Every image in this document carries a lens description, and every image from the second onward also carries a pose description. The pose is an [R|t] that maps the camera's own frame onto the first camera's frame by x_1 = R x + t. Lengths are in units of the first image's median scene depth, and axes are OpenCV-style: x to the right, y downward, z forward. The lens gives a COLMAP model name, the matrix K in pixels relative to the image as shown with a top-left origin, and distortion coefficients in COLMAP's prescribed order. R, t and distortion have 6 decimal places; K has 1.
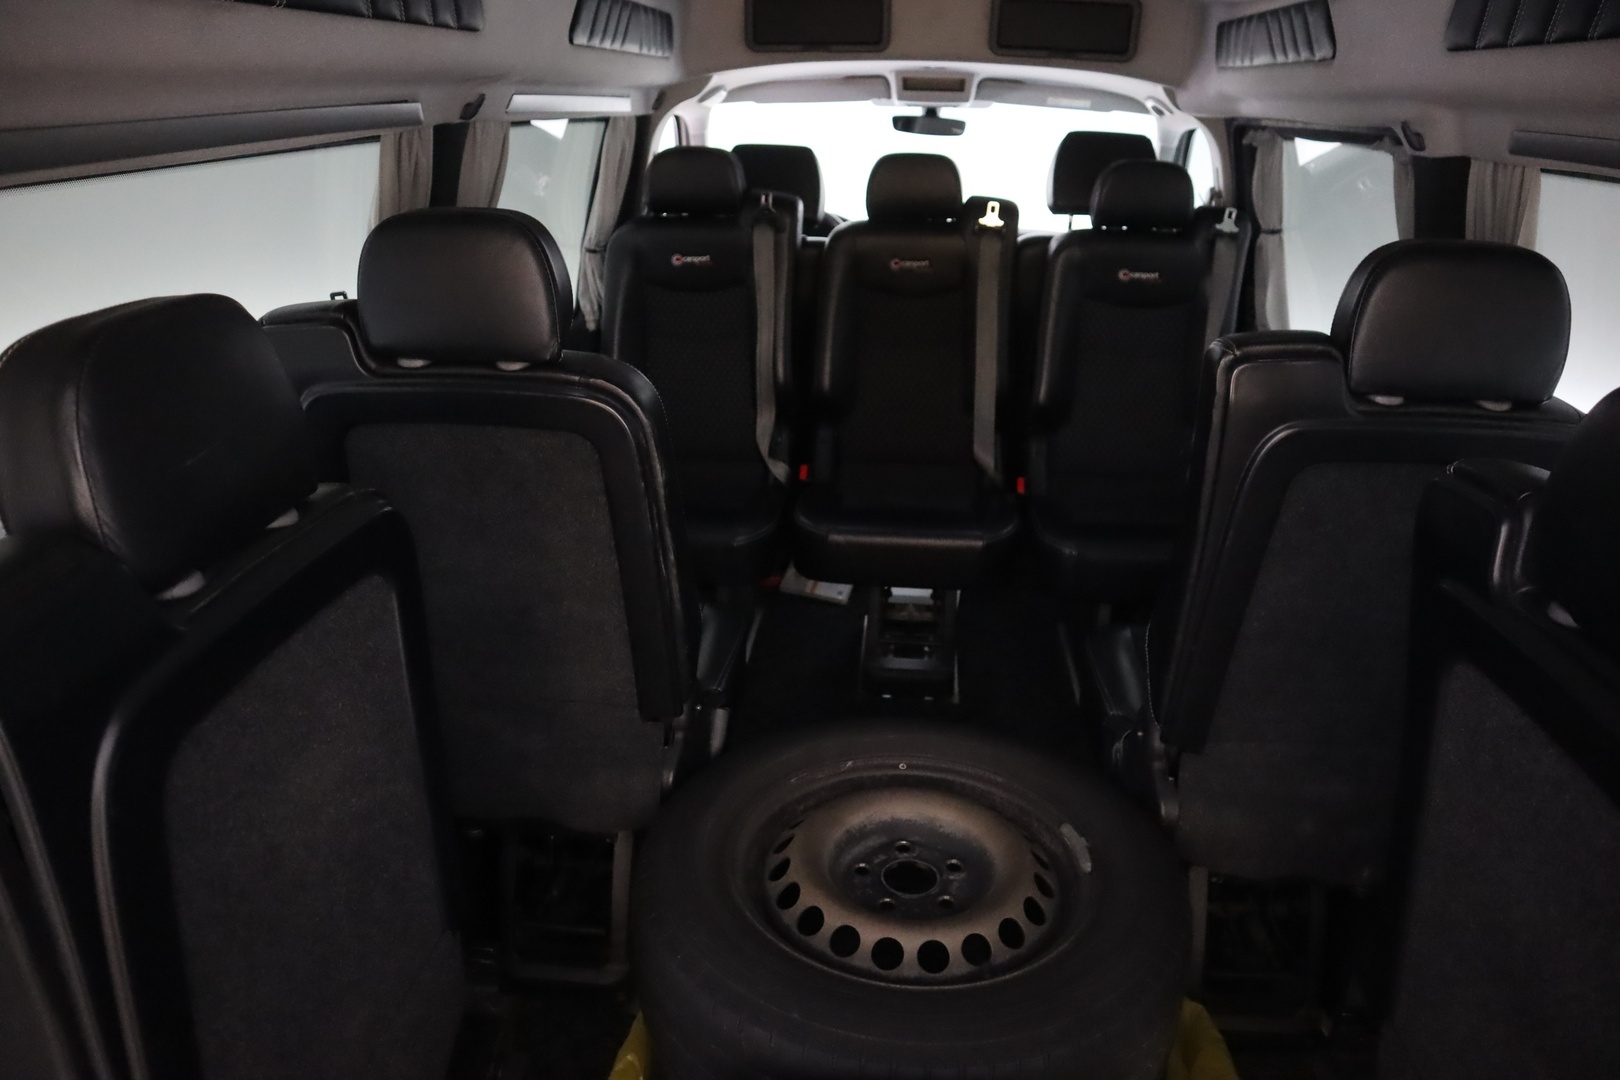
lens RADIAL K [[1119.7, 0, 814.6], [0, 1119.7, 538.1], [0, 0, 1]] dist [-0.110841, 0.060930]
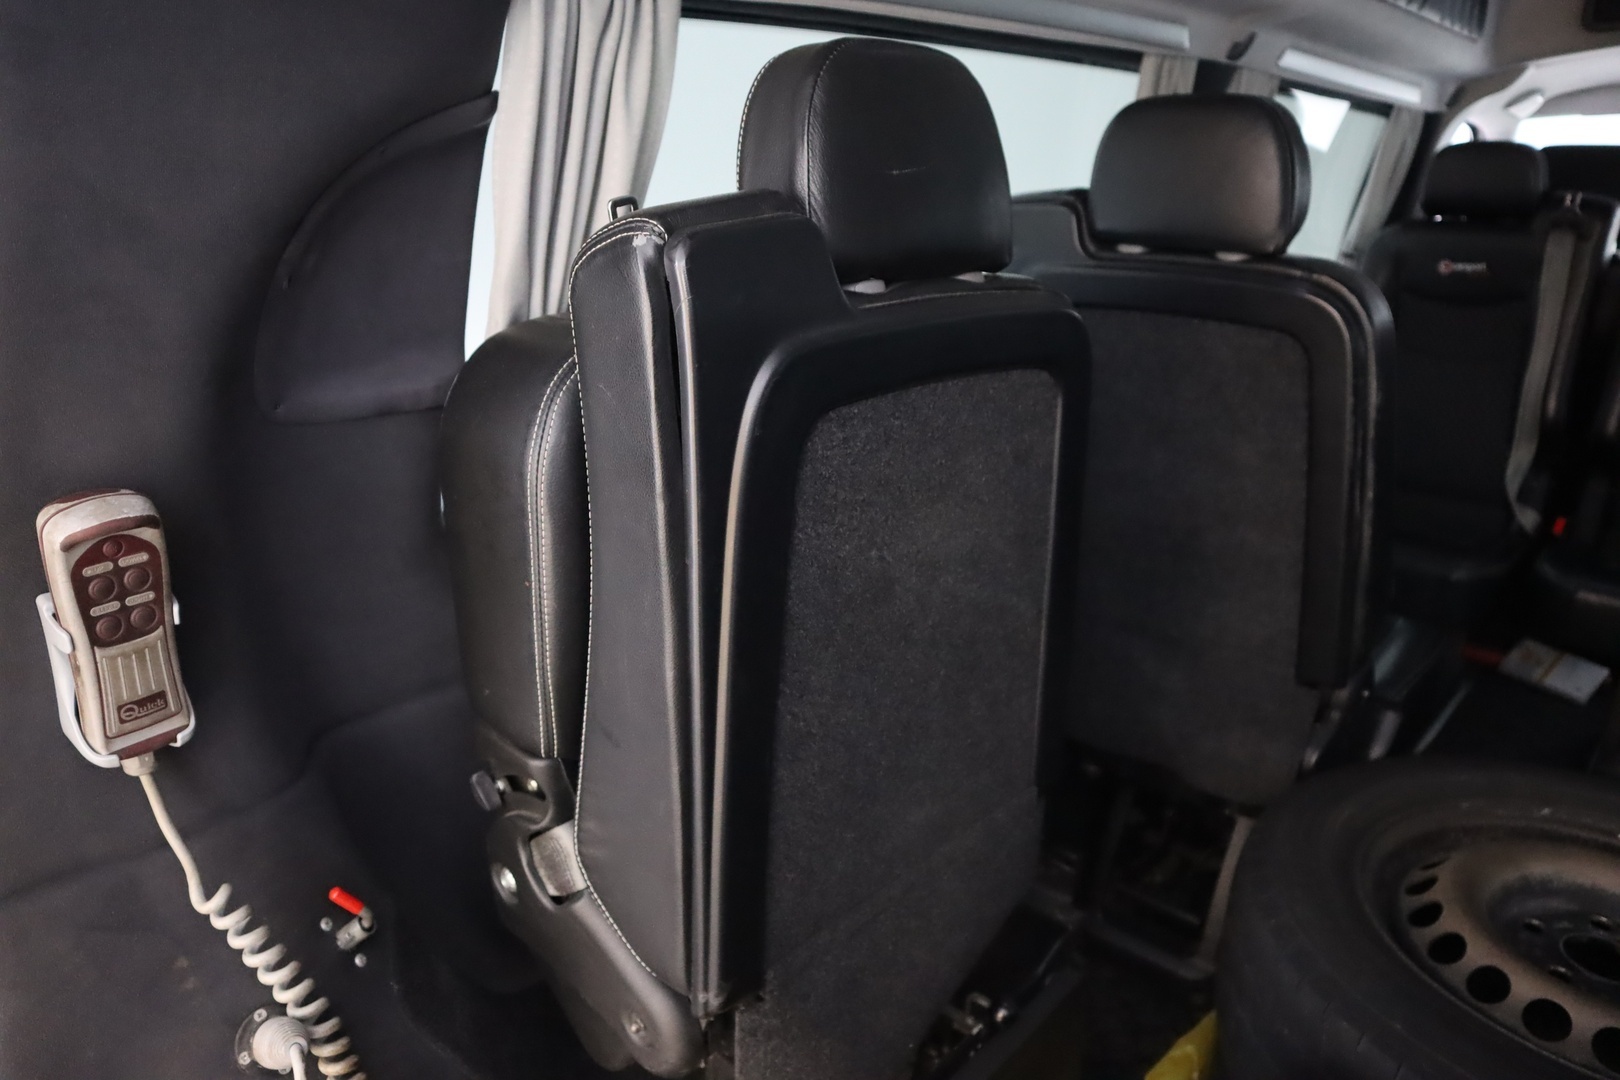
lens RADIAL K [[1119.7, 0, 804.1], [0, 1119.7, 524.9], [0, 0, 1]] dist [-0.110841, 0.060930]
pose [[0.792234, 0.177160, -0.583935, 0.017209], [-0.218318, 0.975878, -0.000123, 0.090784], [0.569827, 0.127581, 0.811801, 0.031144]]
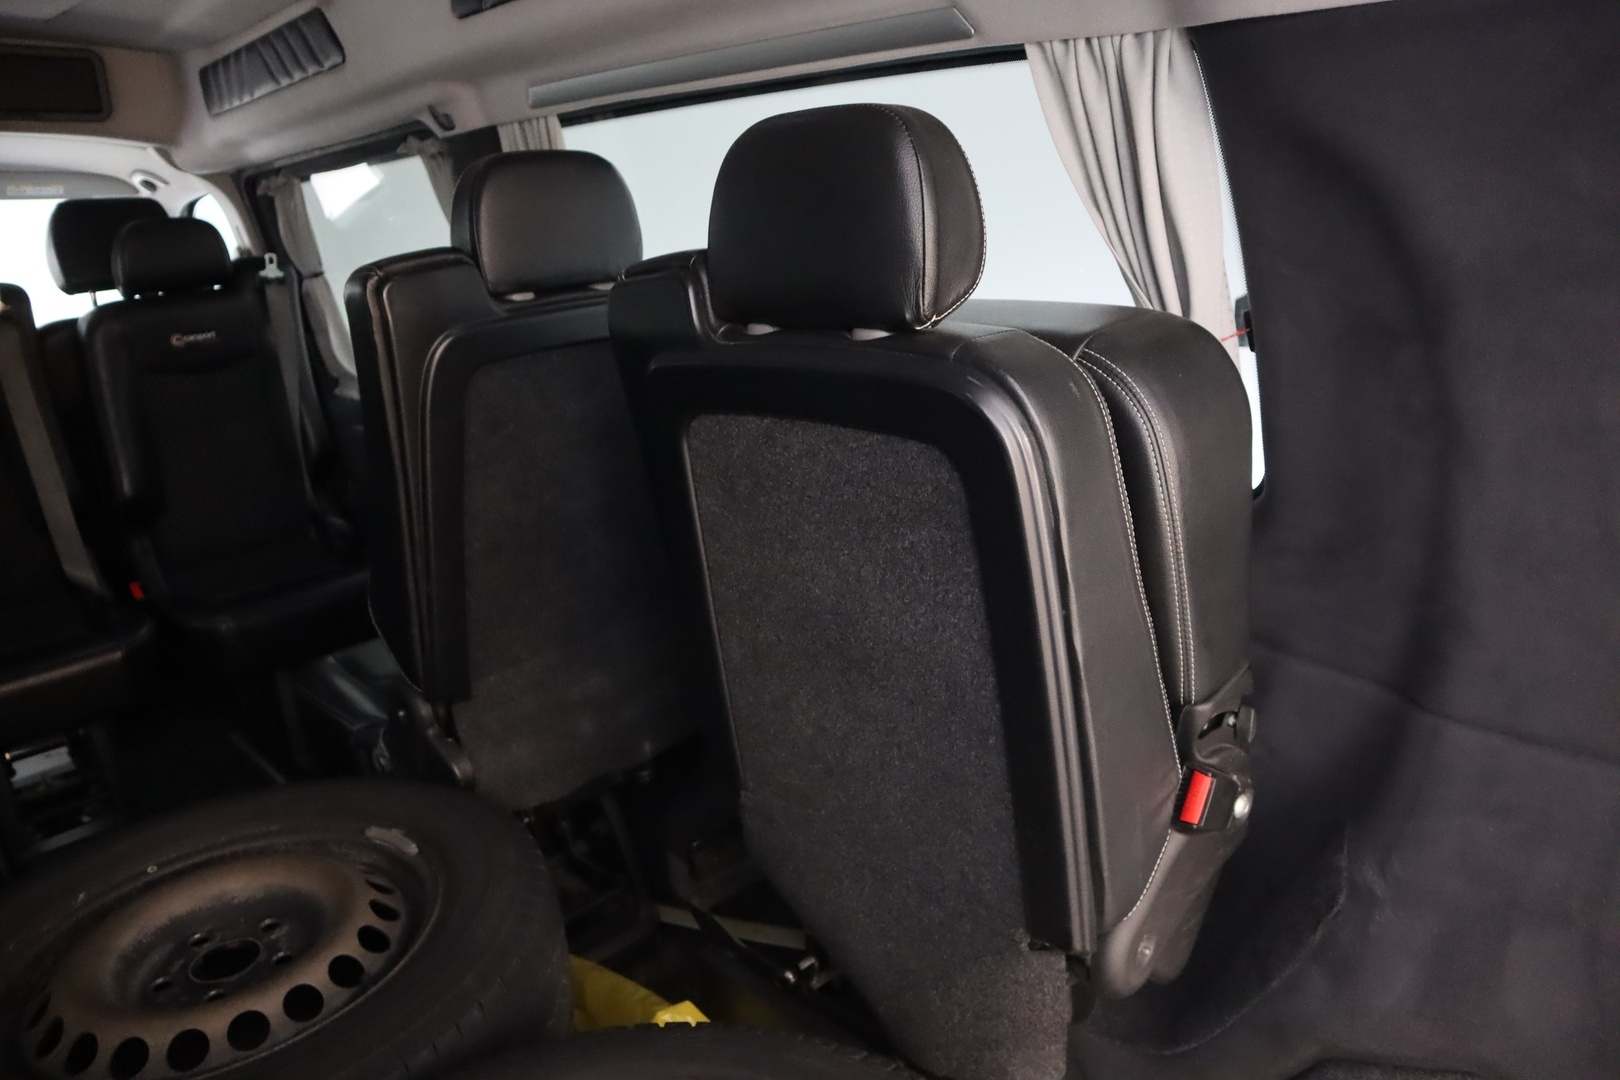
lens RADIAL K [[1119.7, 0, 816.0], [0, 1119.7, 526.4], [0, 0, 1]] dist [-0.110841, 0.060930]
pose [[0.654040, -0.271063, 0.706227, -0.072698], [0.350243, 0.936009, 0.034896, 0.086543], [-0.670494, 0.224527, 0.707125, 0.038029]]
